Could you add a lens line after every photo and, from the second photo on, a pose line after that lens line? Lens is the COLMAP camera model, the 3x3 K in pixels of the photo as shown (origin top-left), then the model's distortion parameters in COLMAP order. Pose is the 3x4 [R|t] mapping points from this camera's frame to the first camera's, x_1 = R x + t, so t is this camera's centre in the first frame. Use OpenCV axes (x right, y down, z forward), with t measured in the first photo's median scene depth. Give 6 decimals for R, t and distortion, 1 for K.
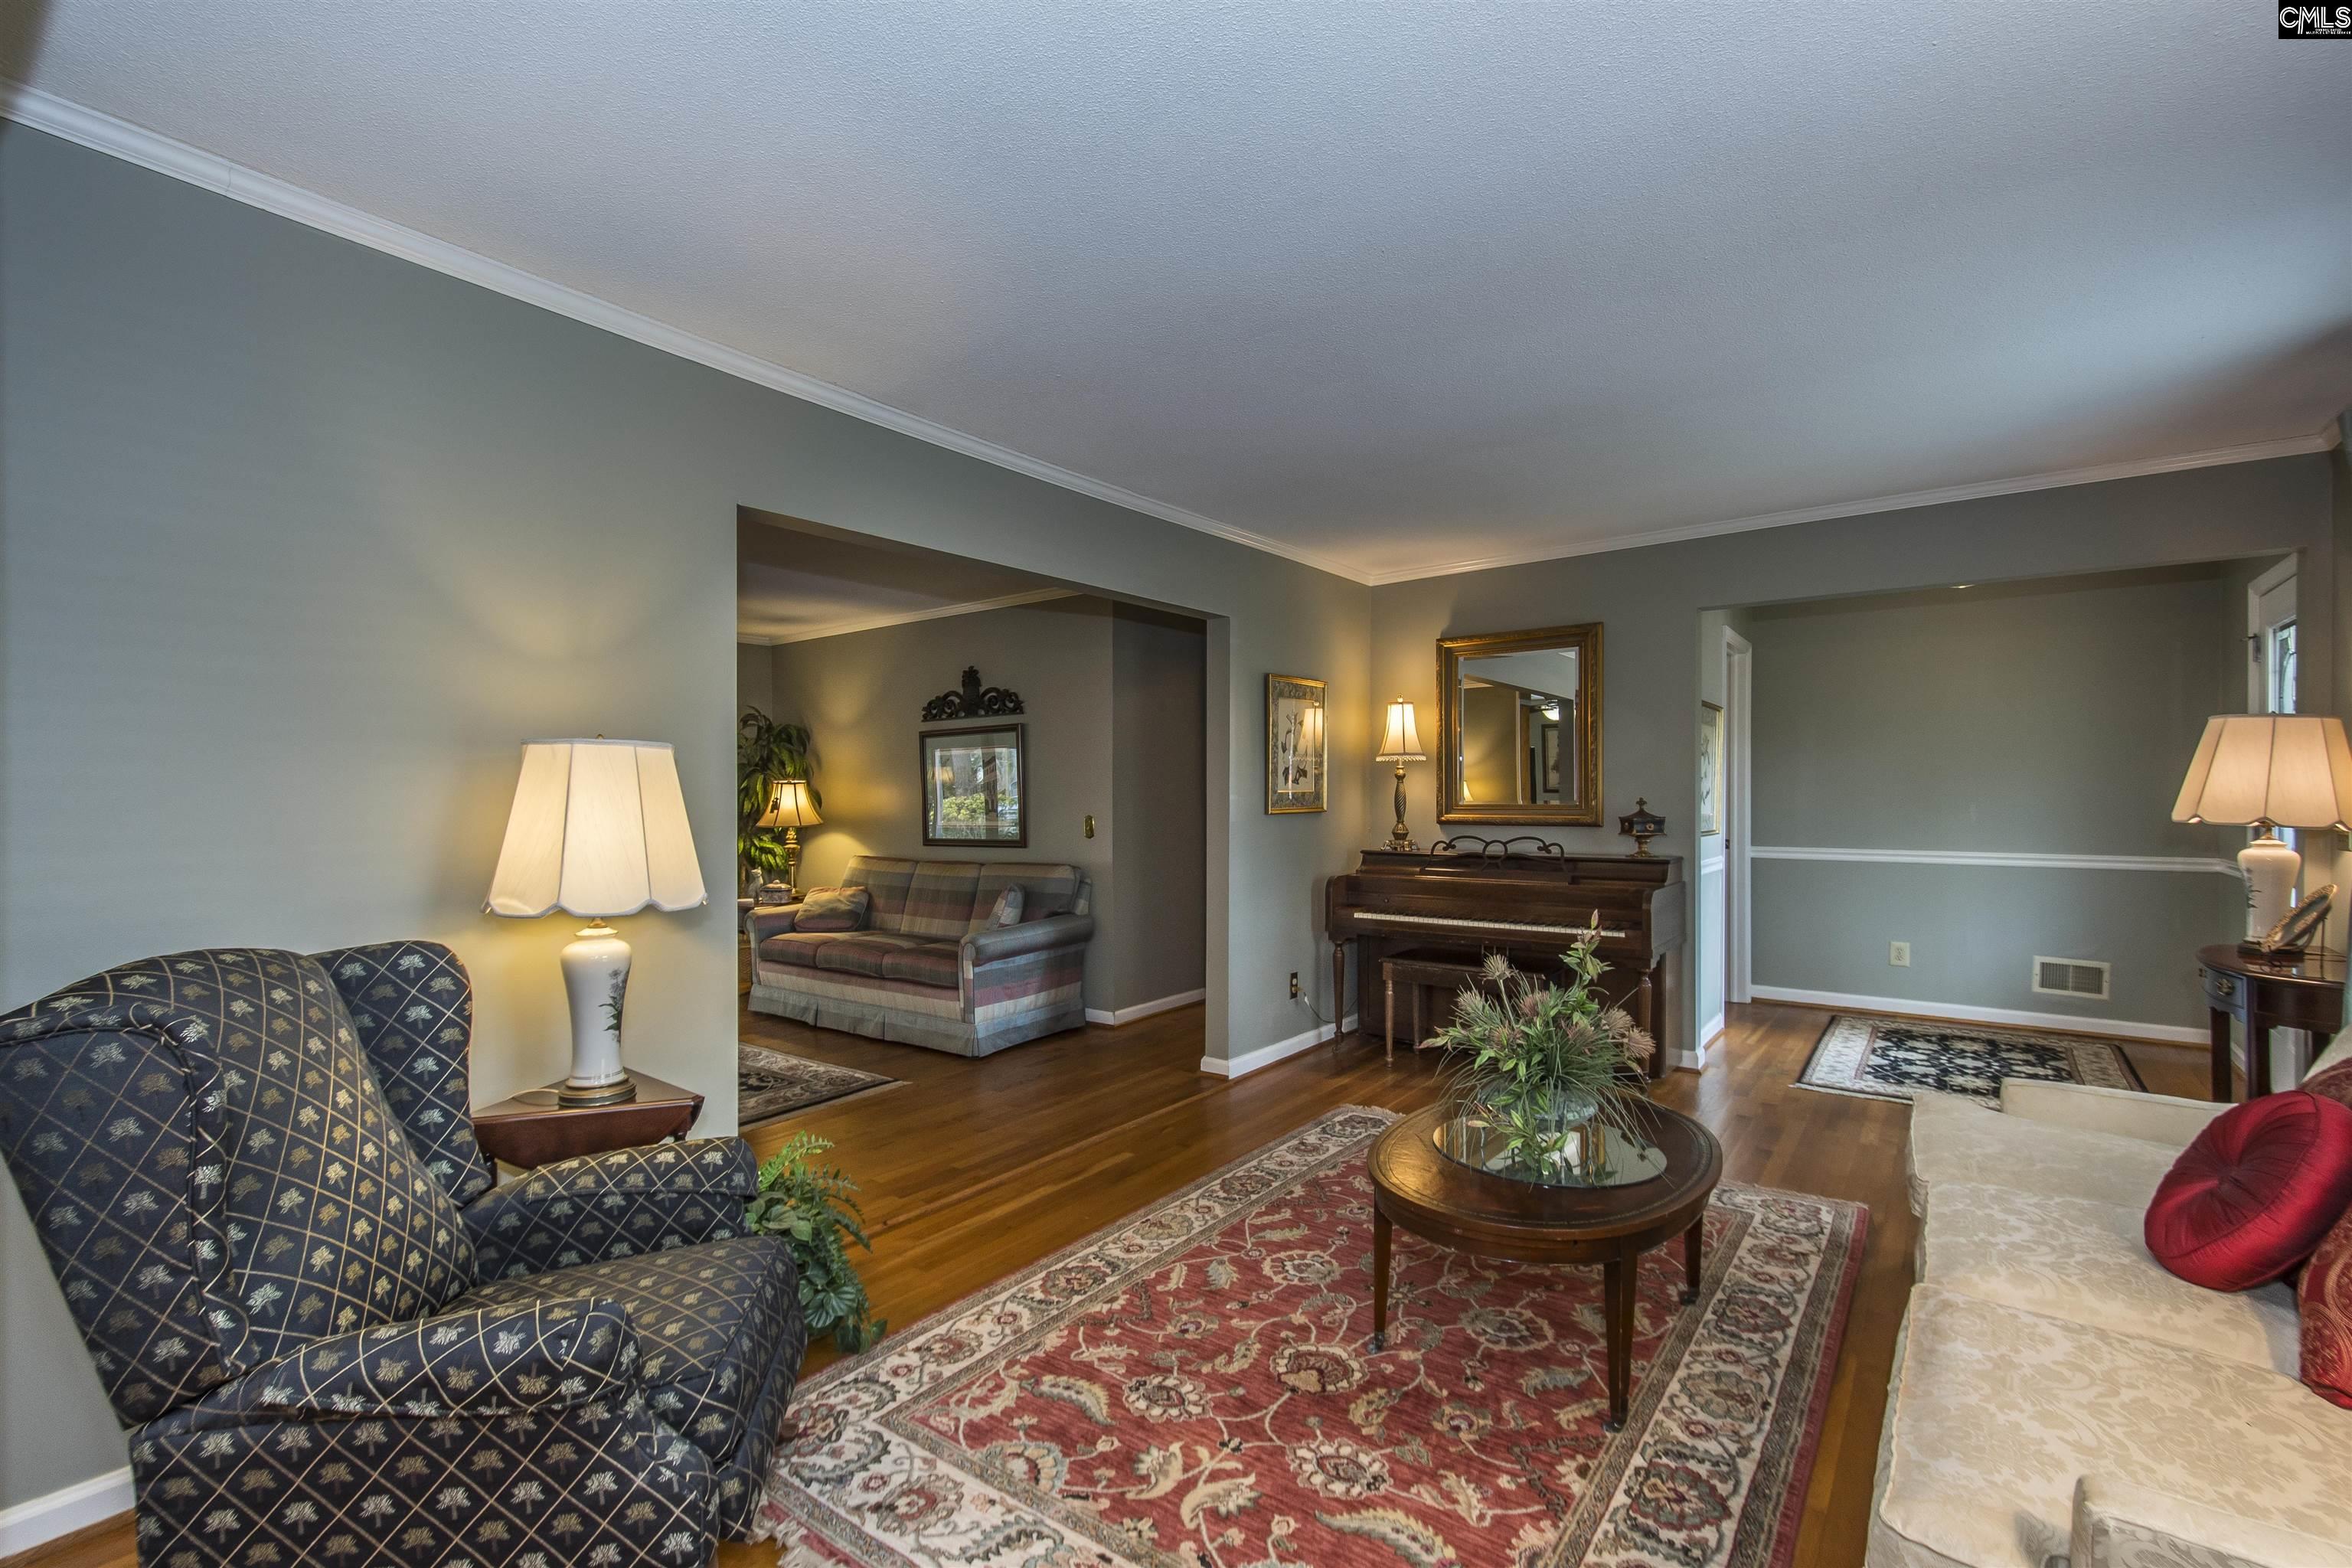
lens RADIAL K [[1045.8, 0, 1151.5], [0, 1045.8, 800.8], [0, 0, 1]] dist [0.007848, 0.001113]
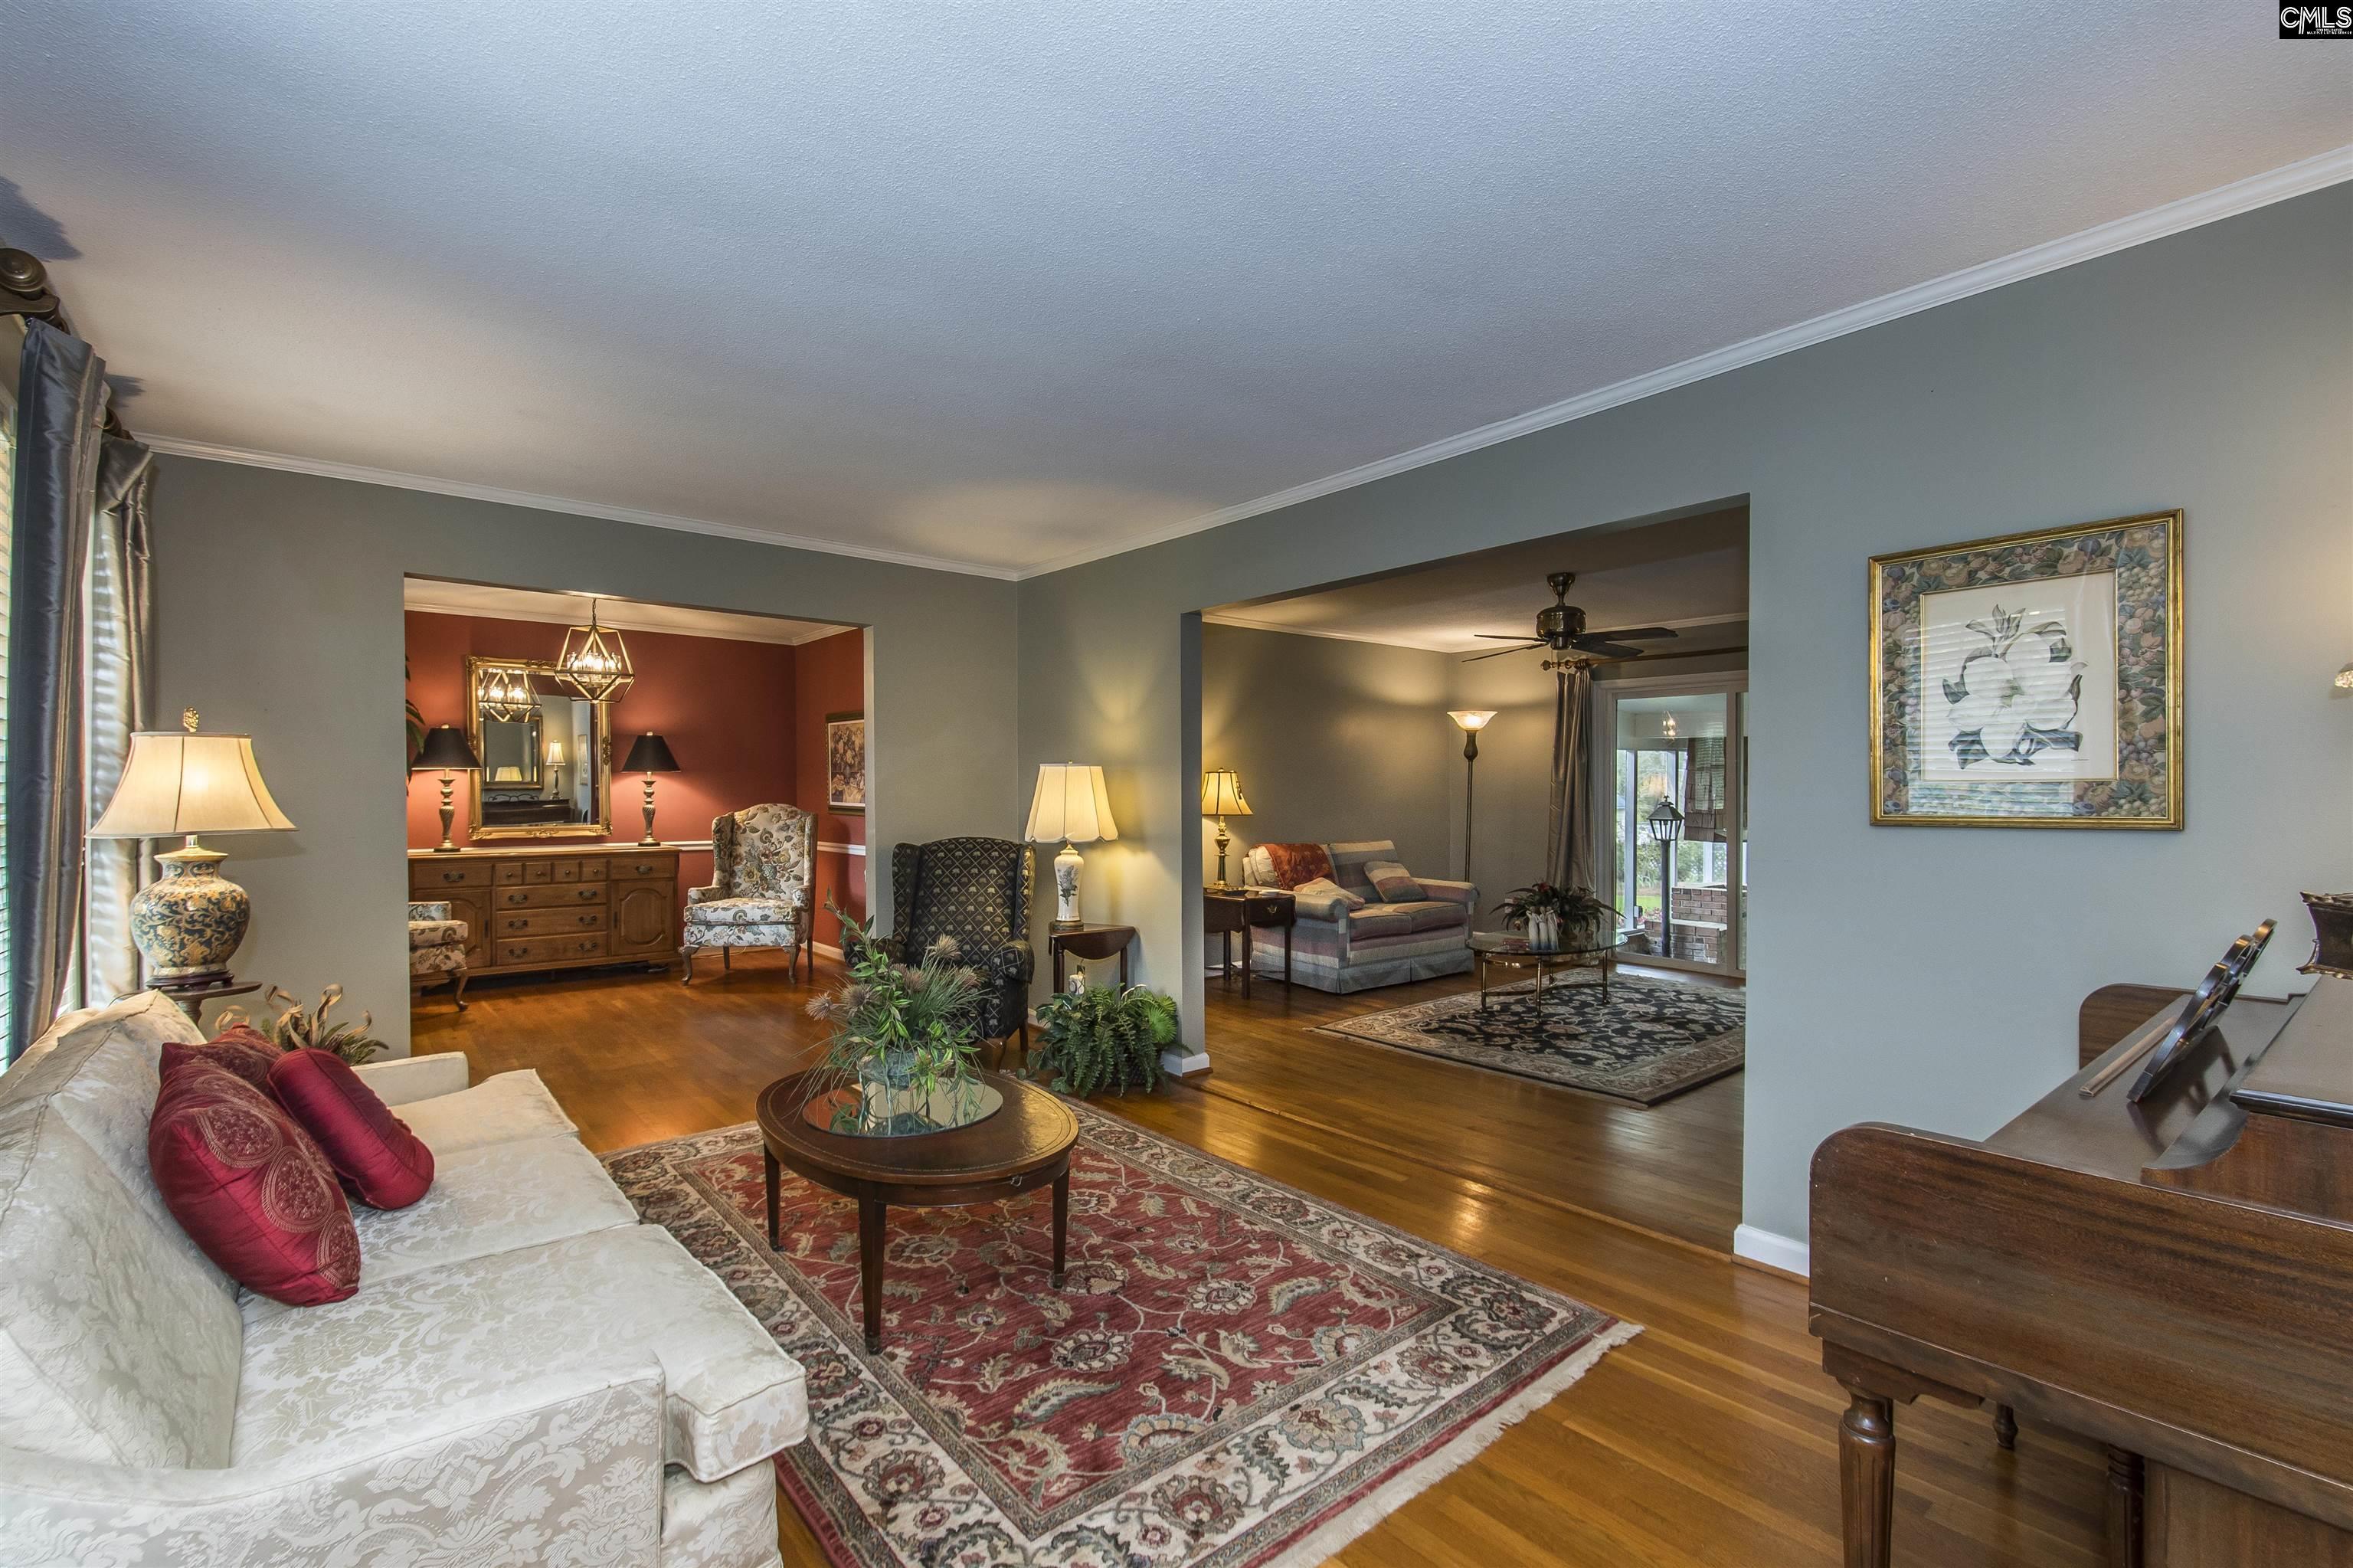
lens RADIAL K [[1046.3, 0, 1122.0], [0, 1046.3, 789.2], [0, 0, 1]] dist [0.007848, 0.001113]
pose [[-0.245477, 0.009327, -0.969357, 0.909903], [-0.001267, 0.999950, 0.009942, -0.011349], [0.969401, 0.003669, -0.245453, 0.973317]]
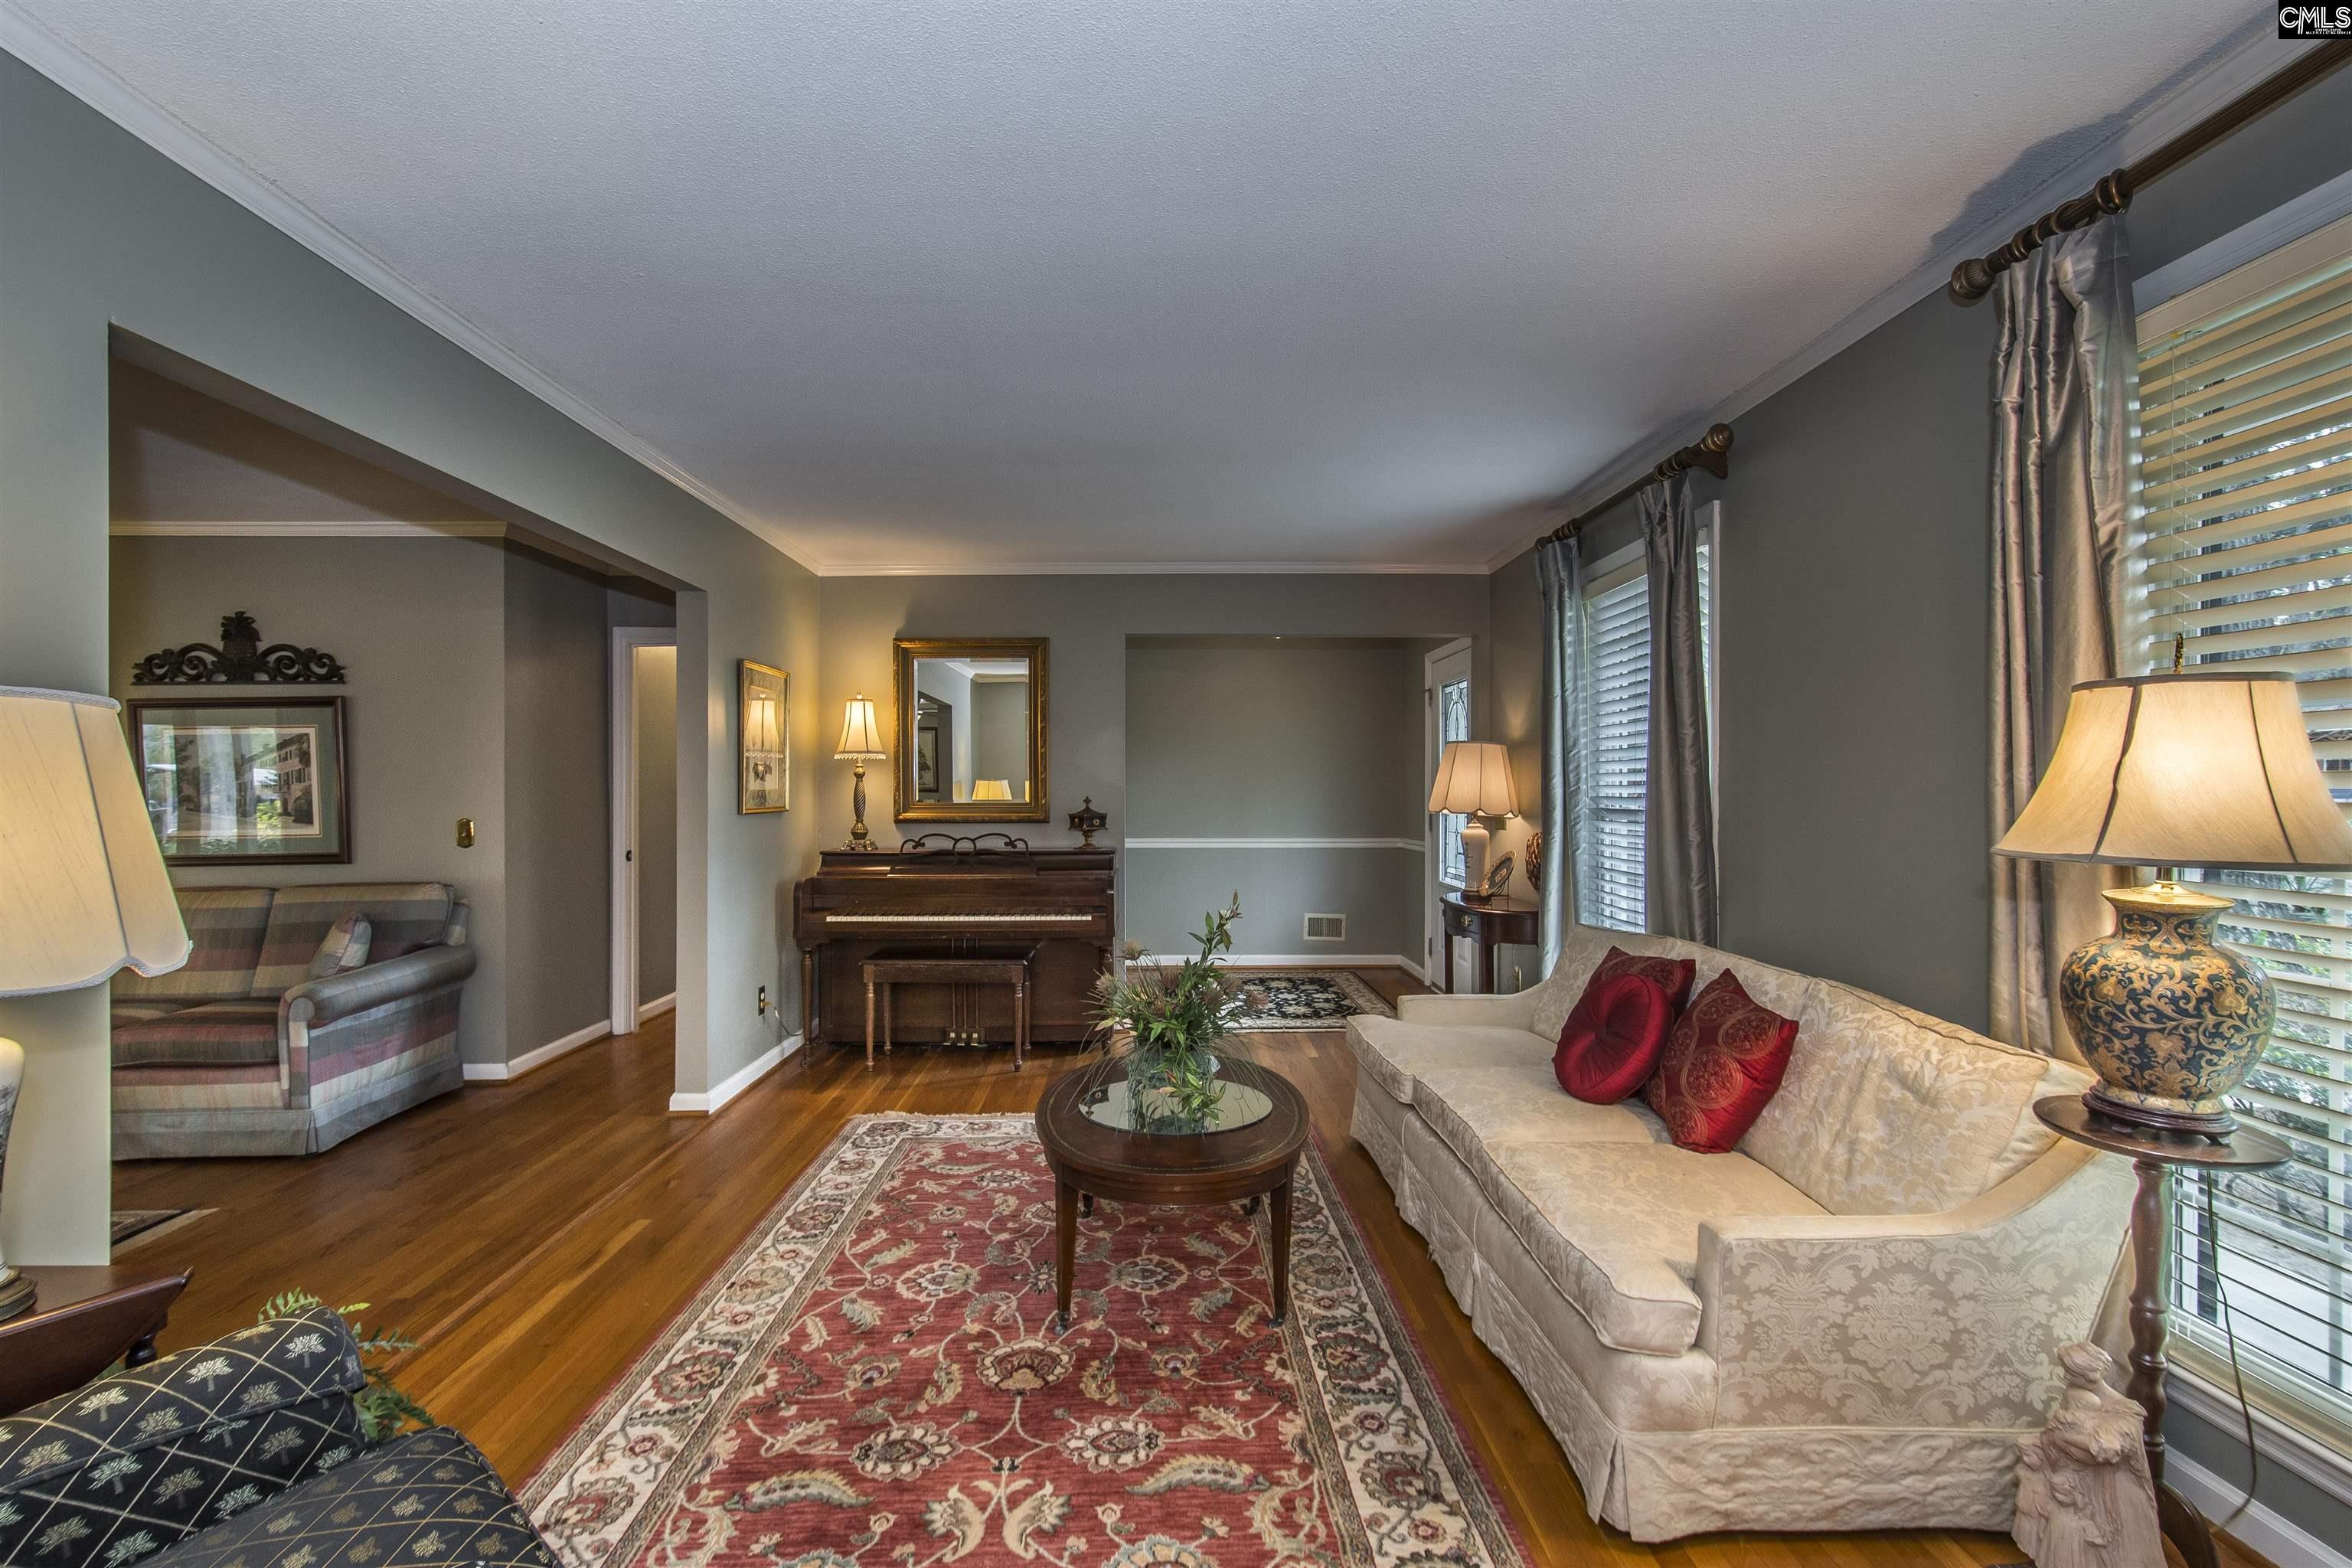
lens RADIAL K [[1045.8, 0, 1157.3], [0, 1045.8, 797.2], [0, 0, 1]] dist [0.007848, 0.001113]
pose [[0.779641, 0.000440, 0.626226, -0.224400], [0.002468, 0.999990, -0.003775, 0.003011], [-0.626221, 0.004488, 0.779632, 0.086706]]
